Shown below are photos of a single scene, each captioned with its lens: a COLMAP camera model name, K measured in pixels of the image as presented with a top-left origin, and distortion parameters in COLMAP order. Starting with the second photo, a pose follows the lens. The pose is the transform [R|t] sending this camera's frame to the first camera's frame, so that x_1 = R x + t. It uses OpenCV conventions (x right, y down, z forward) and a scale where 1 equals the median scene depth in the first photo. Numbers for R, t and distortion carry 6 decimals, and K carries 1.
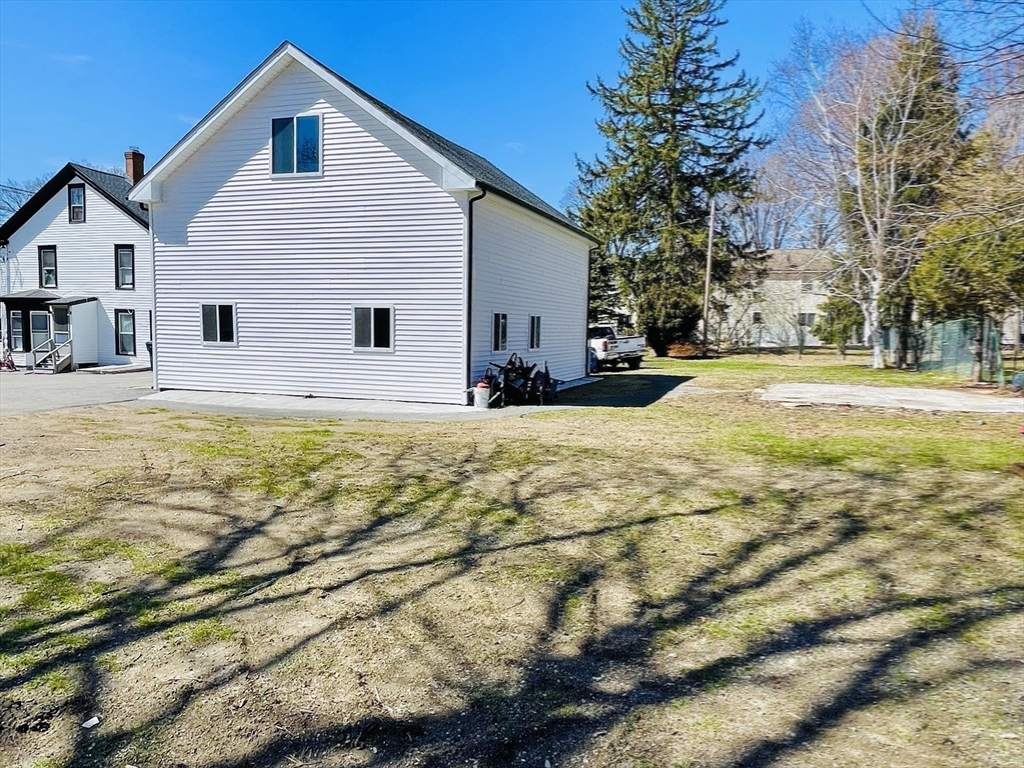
lens RADIAL K [[770.5, 0, 518.7], [0, 770.5, 403.3], [0, 0, 1]] dist [0.013004, -0.037068]
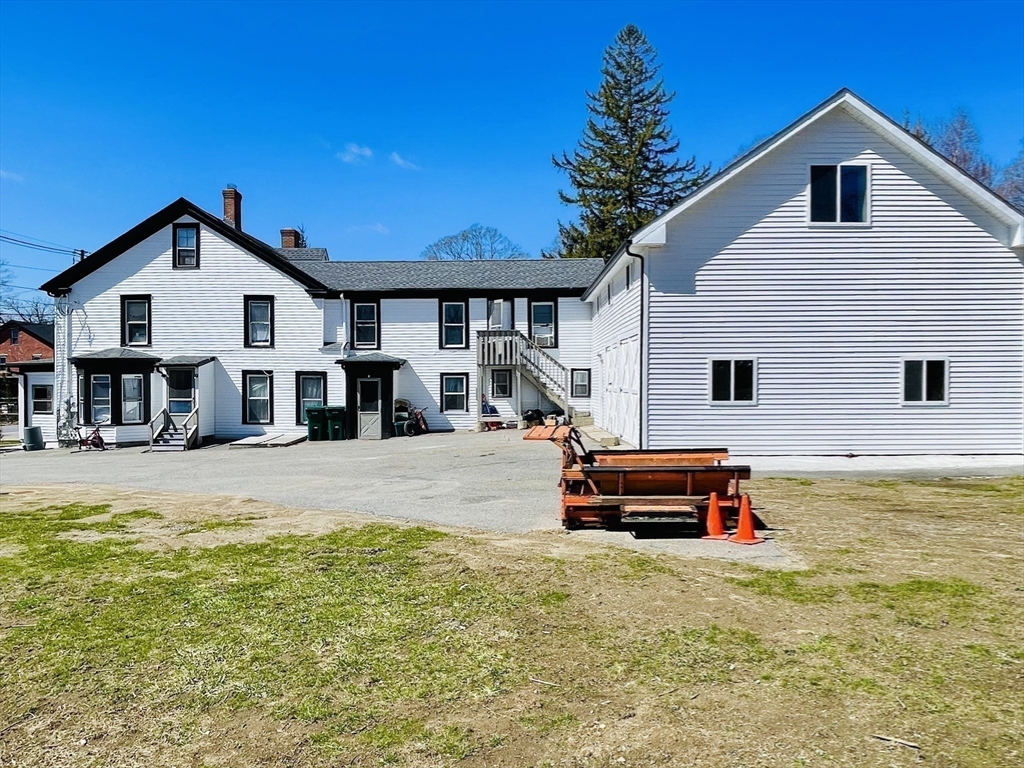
lens RADIAL K [[715.7, 0, 510.5], [0, 715.7, 390.5], [0, 0, 1]] dist [-0.007153, -0.008371]
pose [[0.943305, -0.028568, 0.330694, -0.986655], [0.056443, 0.995585, -0.074997, -0.047672], [-0.327092, 0.089410, 0.940753, 0.322729]]
